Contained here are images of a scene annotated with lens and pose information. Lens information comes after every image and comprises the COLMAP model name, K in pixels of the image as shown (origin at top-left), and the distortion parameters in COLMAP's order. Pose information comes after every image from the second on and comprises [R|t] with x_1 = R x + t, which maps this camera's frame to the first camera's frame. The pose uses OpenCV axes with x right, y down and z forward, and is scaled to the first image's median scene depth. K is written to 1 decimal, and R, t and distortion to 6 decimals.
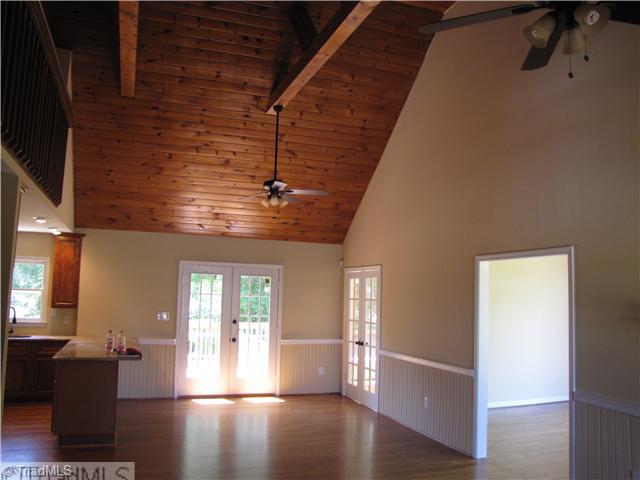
lens RADIAL K [[531.5, 0, 319.9], [0, 531.5, 237.9], [0, 0, 1]] dist [-0.112420, 0.001165]
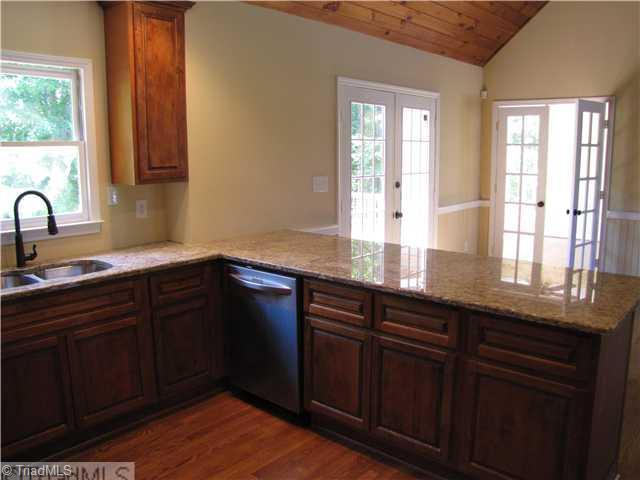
lens RADIAL K [[531.5, 0, 320.2], [0, 531.5, 242.1], [0, 0, 1]] dist [-0.112420, 0.001165]
pose [[0.867548, -0.113544, 0.484219, -0.543619], [-0.028025, 0.960885, 0.275528, 0.056504], [-0.496563, -0.252604, 0.830432, 0.523746]]
